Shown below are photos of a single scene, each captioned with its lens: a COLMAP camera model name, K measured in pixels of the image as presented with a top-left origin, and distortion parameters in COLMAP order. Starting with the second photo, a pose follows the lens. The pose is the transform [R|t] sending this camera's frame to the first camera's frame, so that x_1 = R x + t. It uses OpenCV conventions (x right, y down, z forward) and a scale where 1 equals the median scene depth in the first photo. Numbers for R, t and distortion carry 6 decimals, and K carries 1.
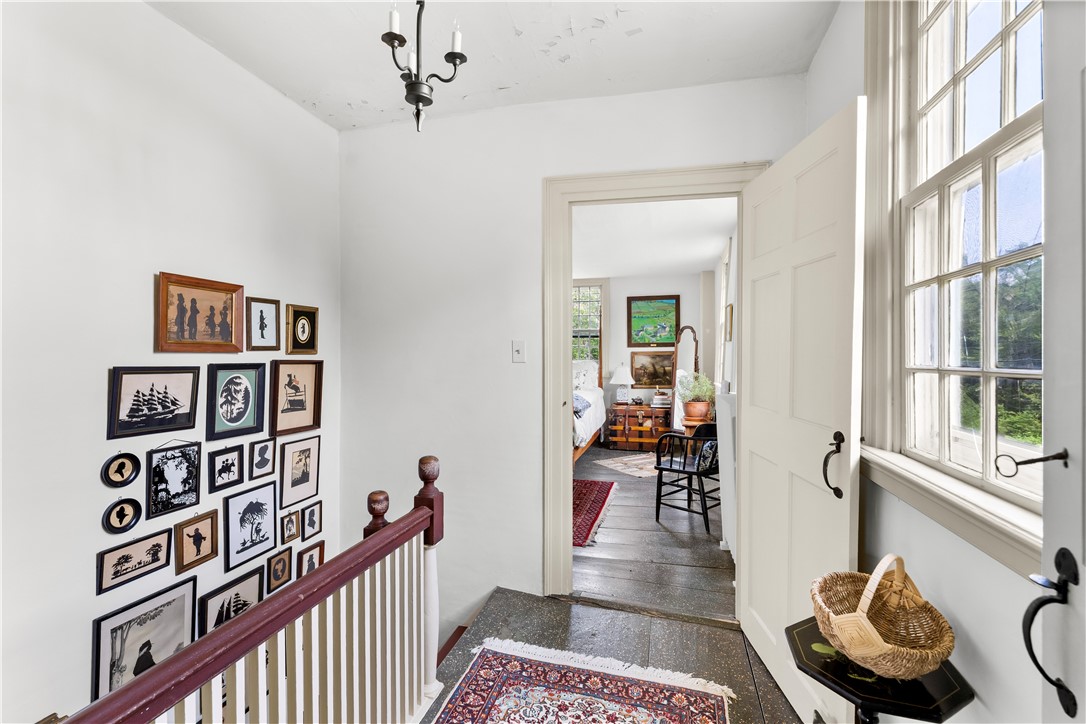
lens RADIAL K [[479.3, 0, 542.6], [0, 479.3, 353.9], [0, 0, 1]] dist [-0.001439, -0.000182]
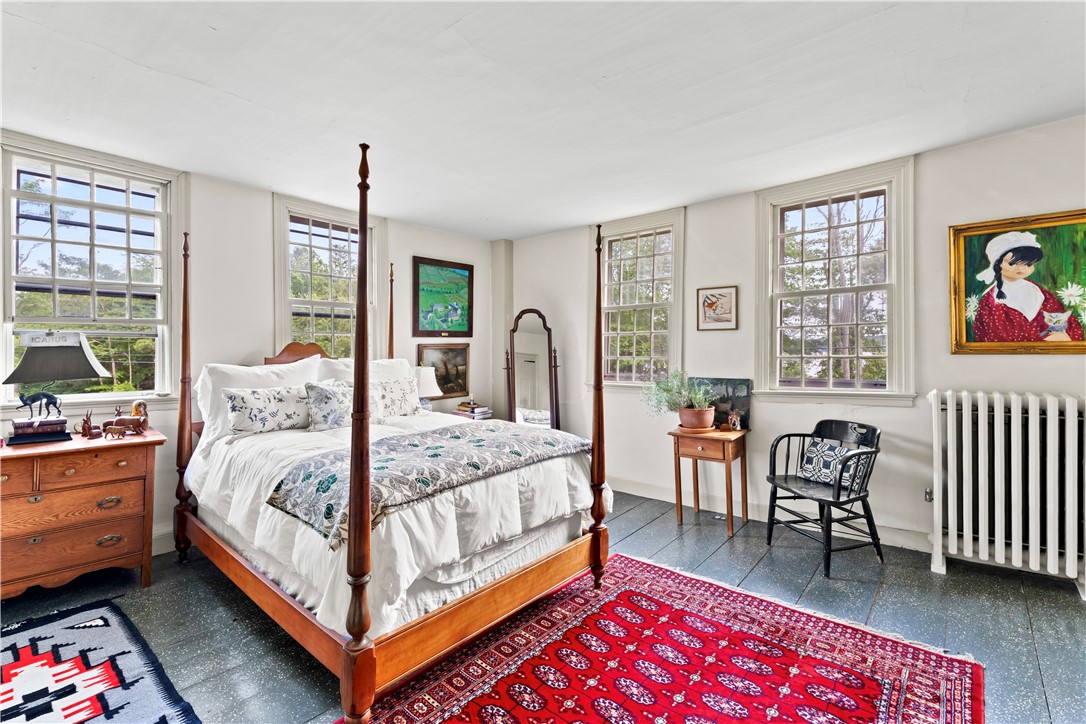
lens RADIAL K [[479.3, 0, 549.3], [0, 479.3, 346.8], [0, 0, 1]] dist [-0.001439, -0.000182]
pose [[0.431763, -0.003804, 0.901979, -0.324467], [0.010922, 0.999940, -0.001011, 0.001748], [-0.901921, 0.010288, 0.431778, 0.601231]]
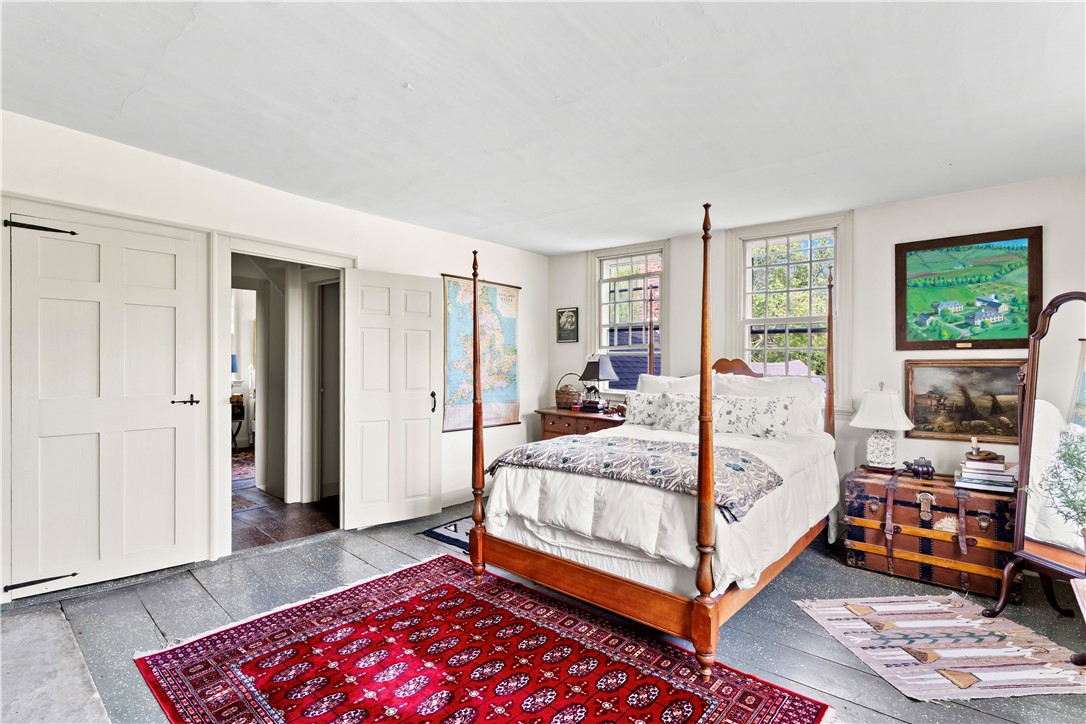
lens RADIAL K [[524.2, 0, 543.0], [0, 524.2, 368.1], [0, 0, 1]] dist [-0.001828, 0.000455]
pose [[0.900041, 0.005507, -0.435769, 0.093030], [-0.003345, 0.999978, 0.005728, 0.002001], [0.435791, -0.003697, 0.900040, 0.398898]]
